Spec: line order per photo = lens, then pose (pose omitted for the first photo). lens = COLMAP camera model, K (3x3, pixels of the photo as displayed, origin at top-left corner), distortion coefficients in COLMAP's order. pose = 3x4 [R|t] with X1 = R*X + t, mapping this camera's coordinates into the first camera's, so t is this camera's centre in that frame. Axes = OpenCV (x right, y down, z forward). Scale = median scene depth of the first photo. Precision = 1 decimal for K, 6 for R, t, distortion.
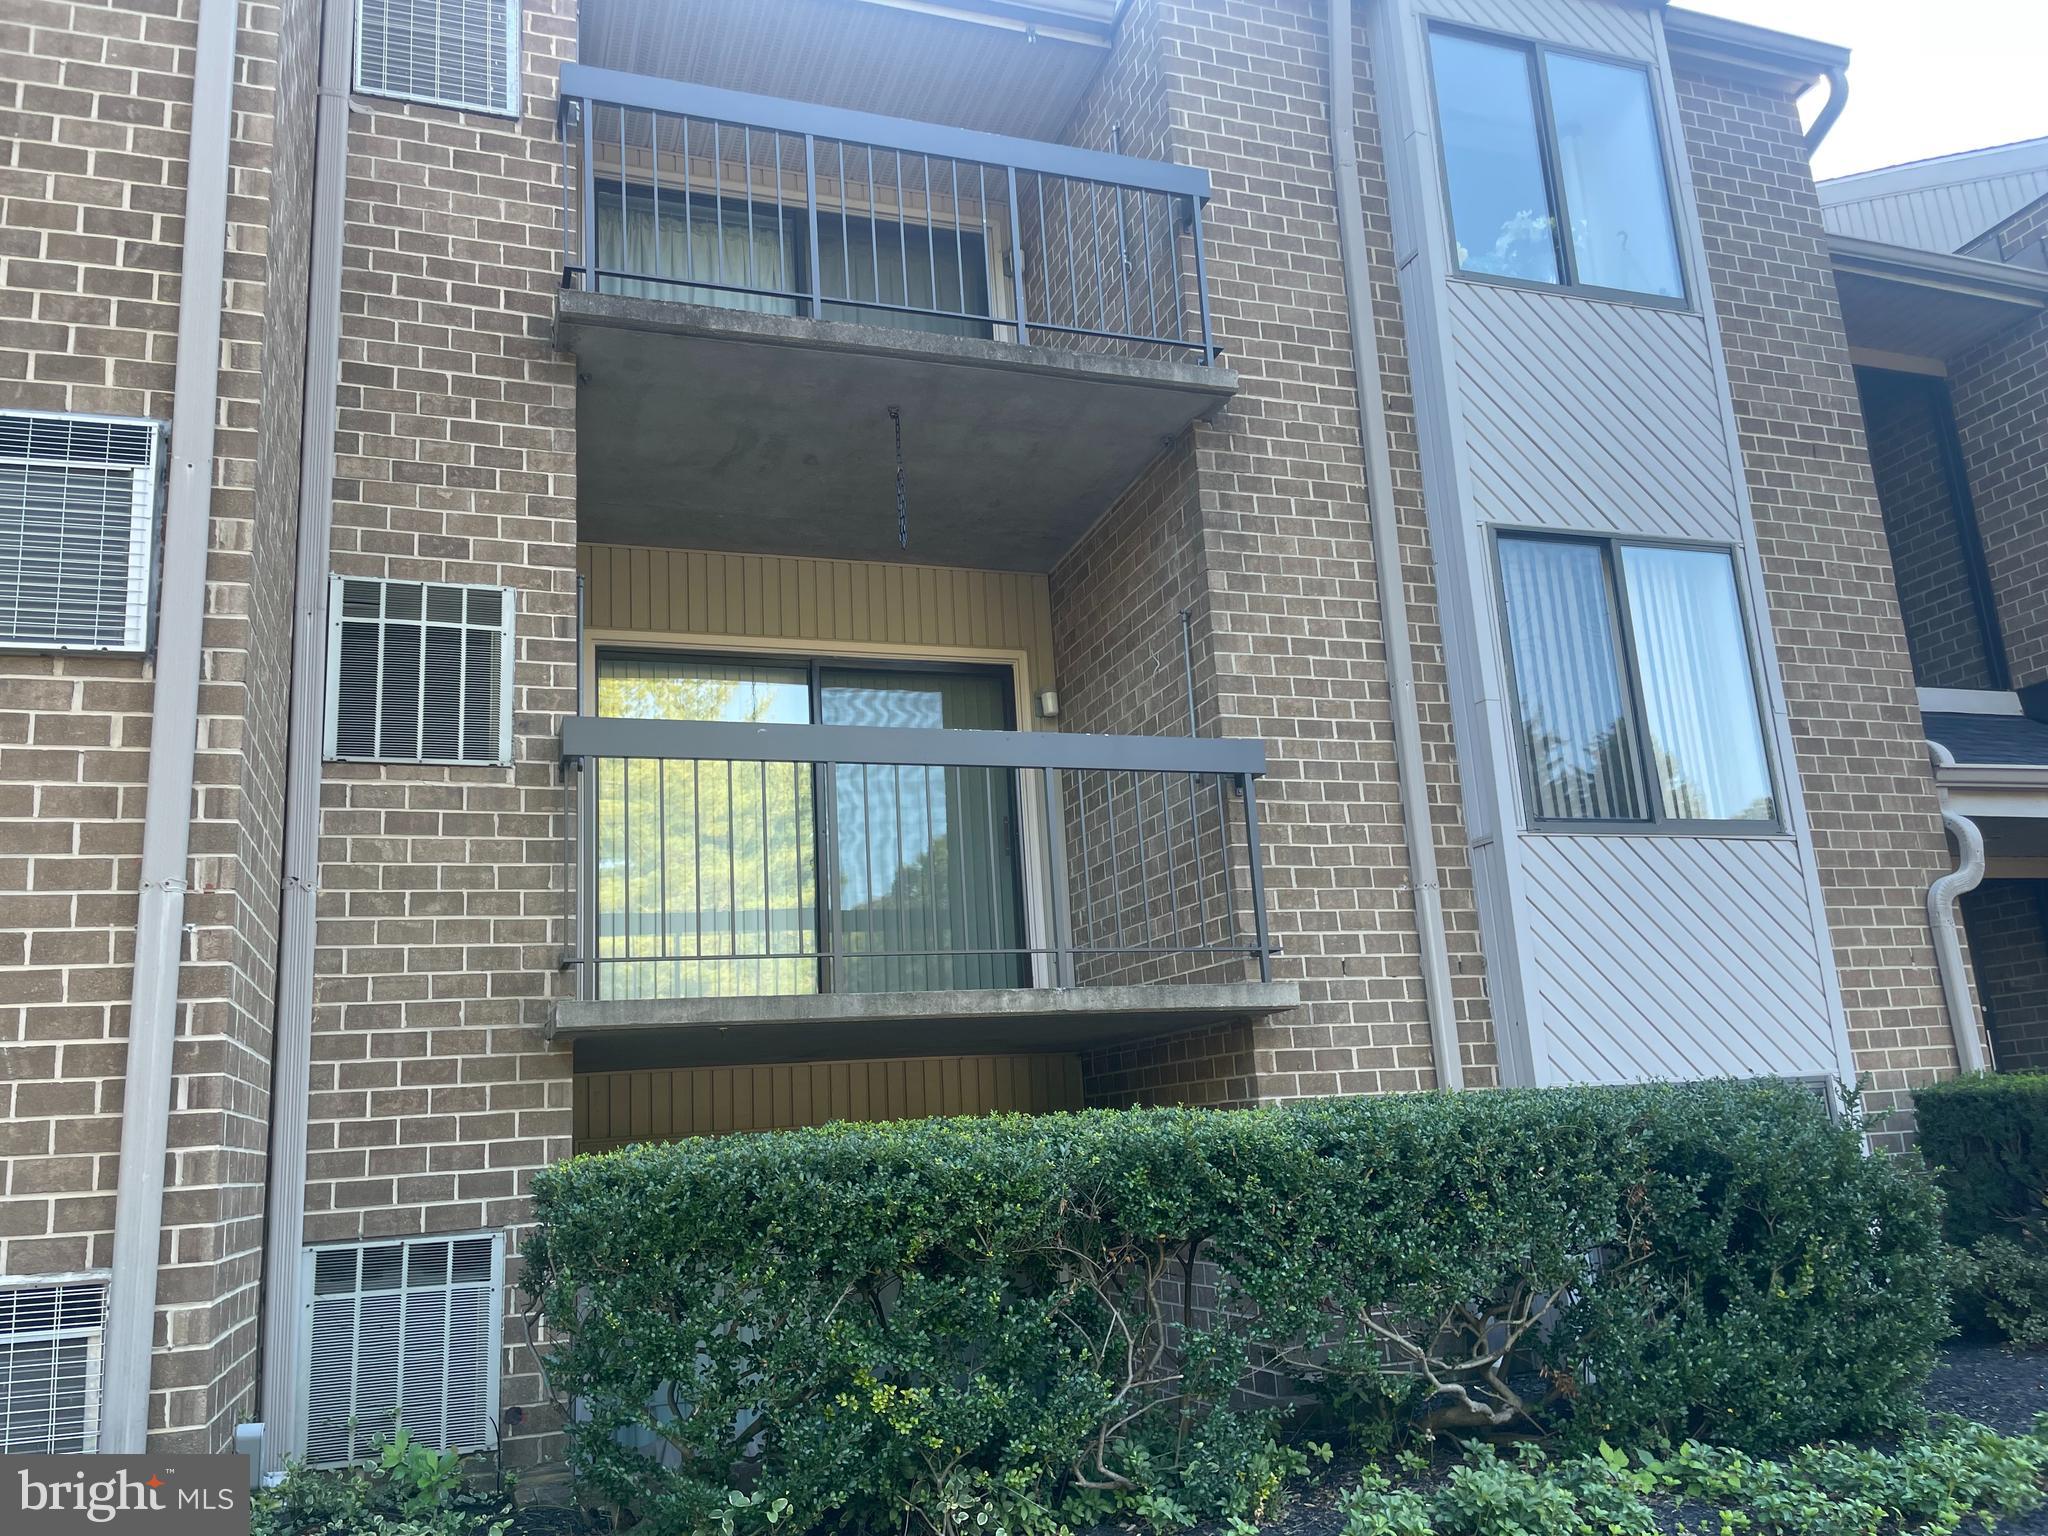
lens RADIAL K [[1569.7, 0, 1009.6], [0, 1569.7, 771.4], [0, 0, 1]] dist [0.098681, -0.126764]
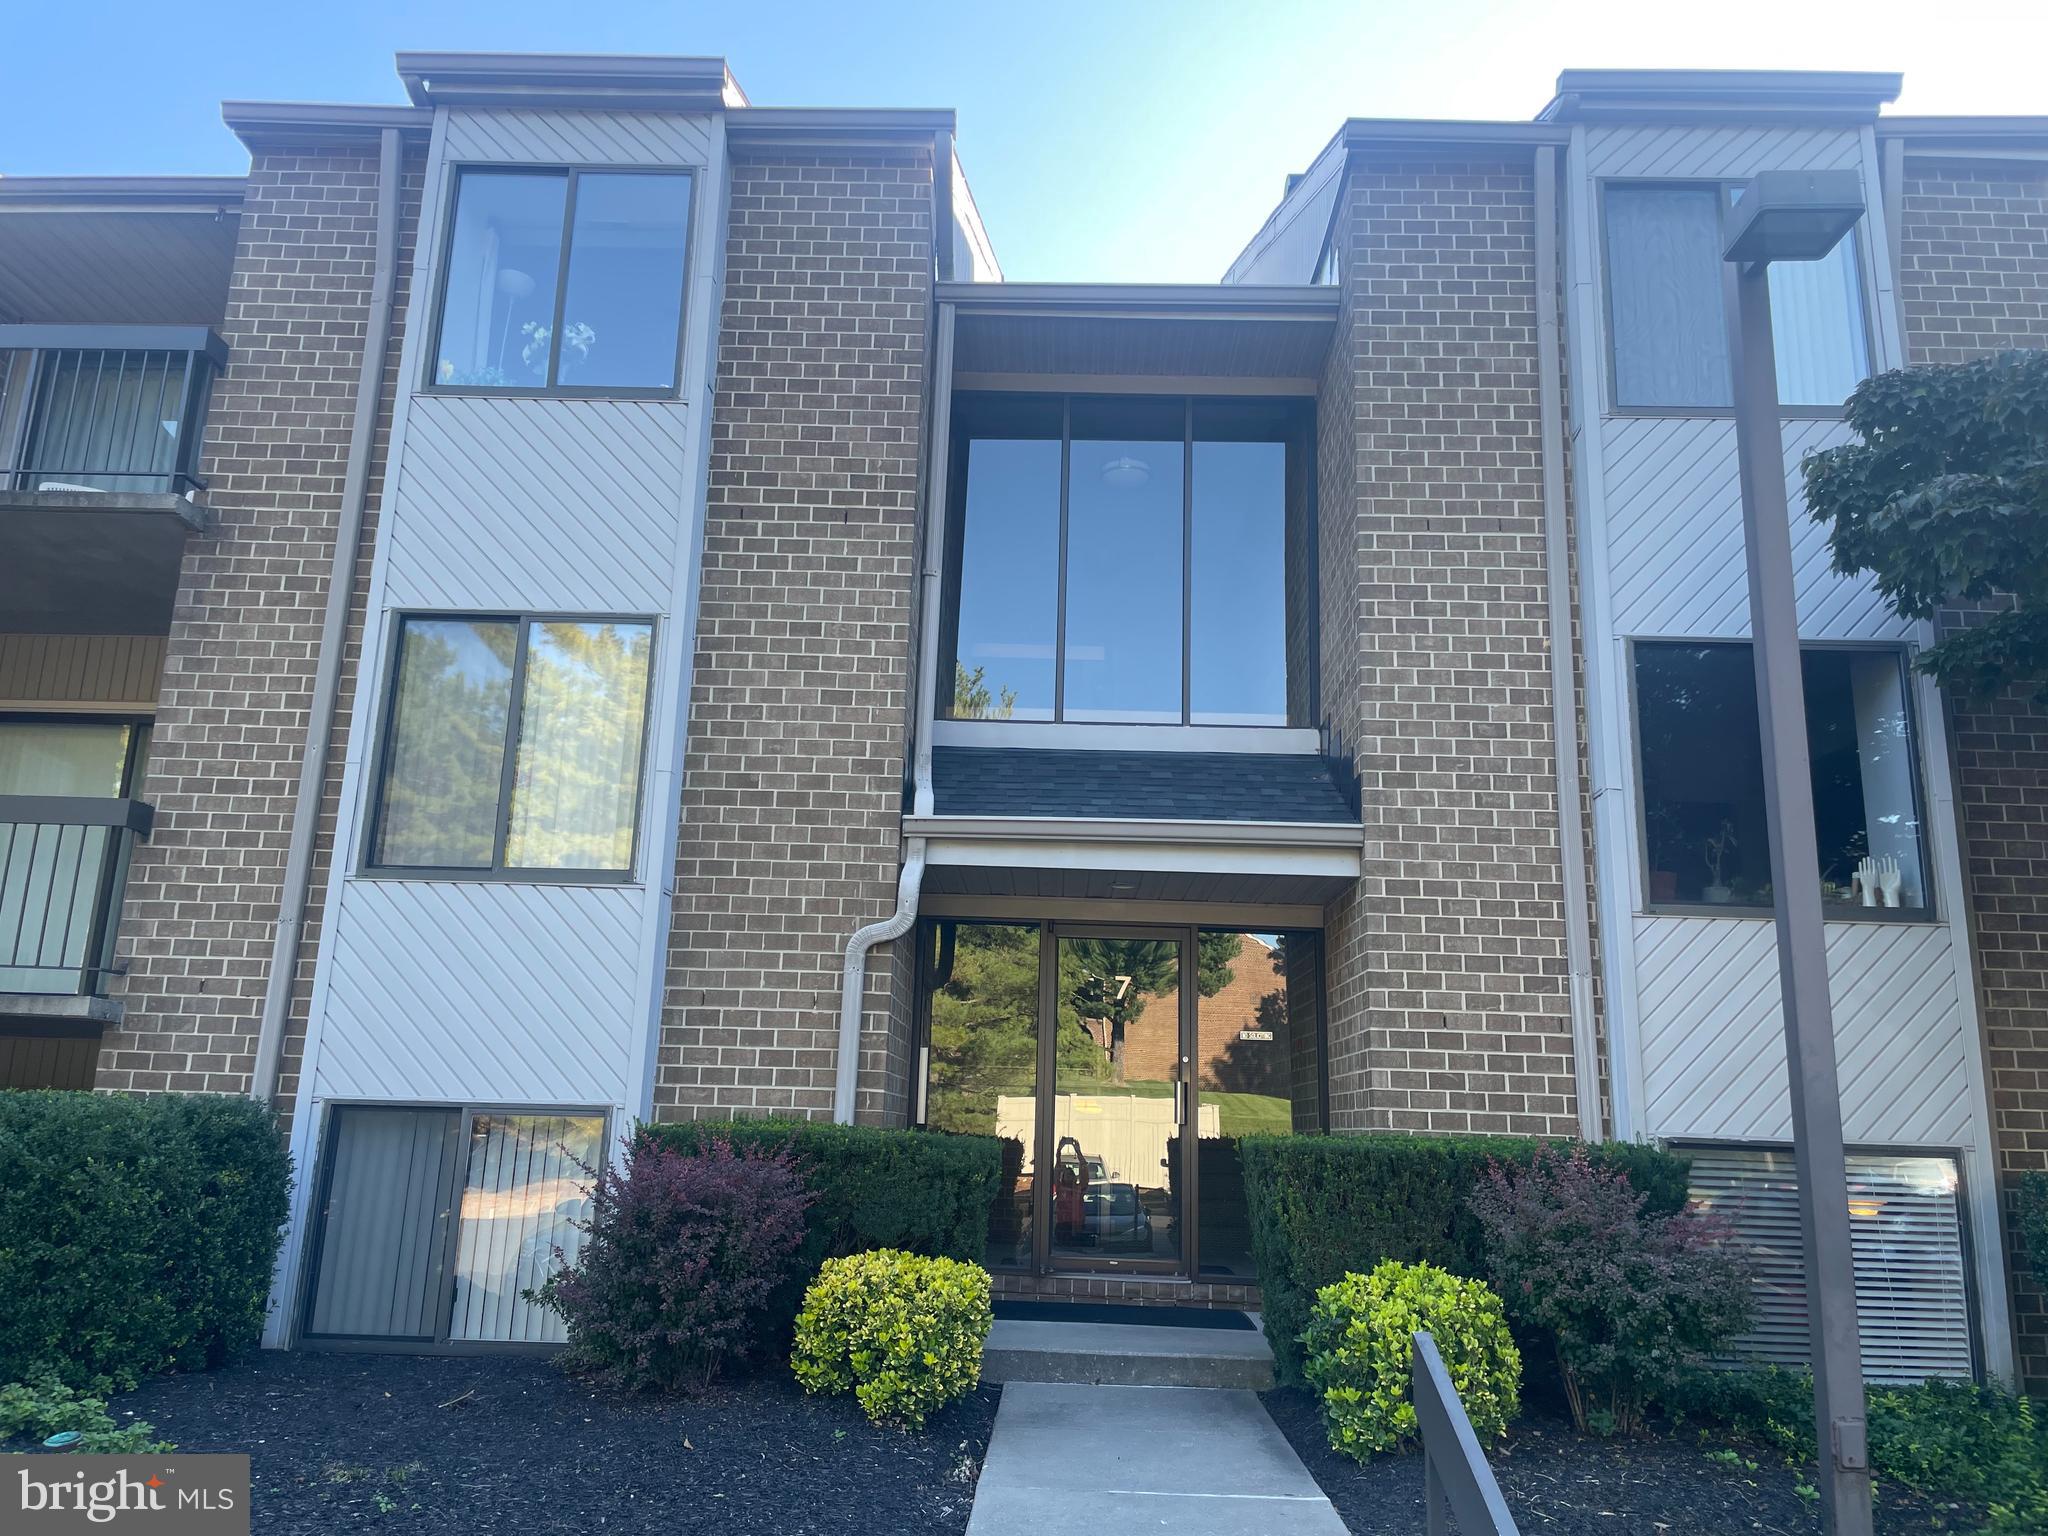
lens RADIAL K [[1569.7, 0, 1020.1], [0, 1569.7, 755.2], [0, 0, 1]] dist [0.098681, -0.126764]
pose [[0.927199, -0.001705, -0.374565, 1.158396], [-0.001092, 0.999973, -0.007256, -0.040870], [0.374568, 0.007136, 0.927172, 0.096058]]
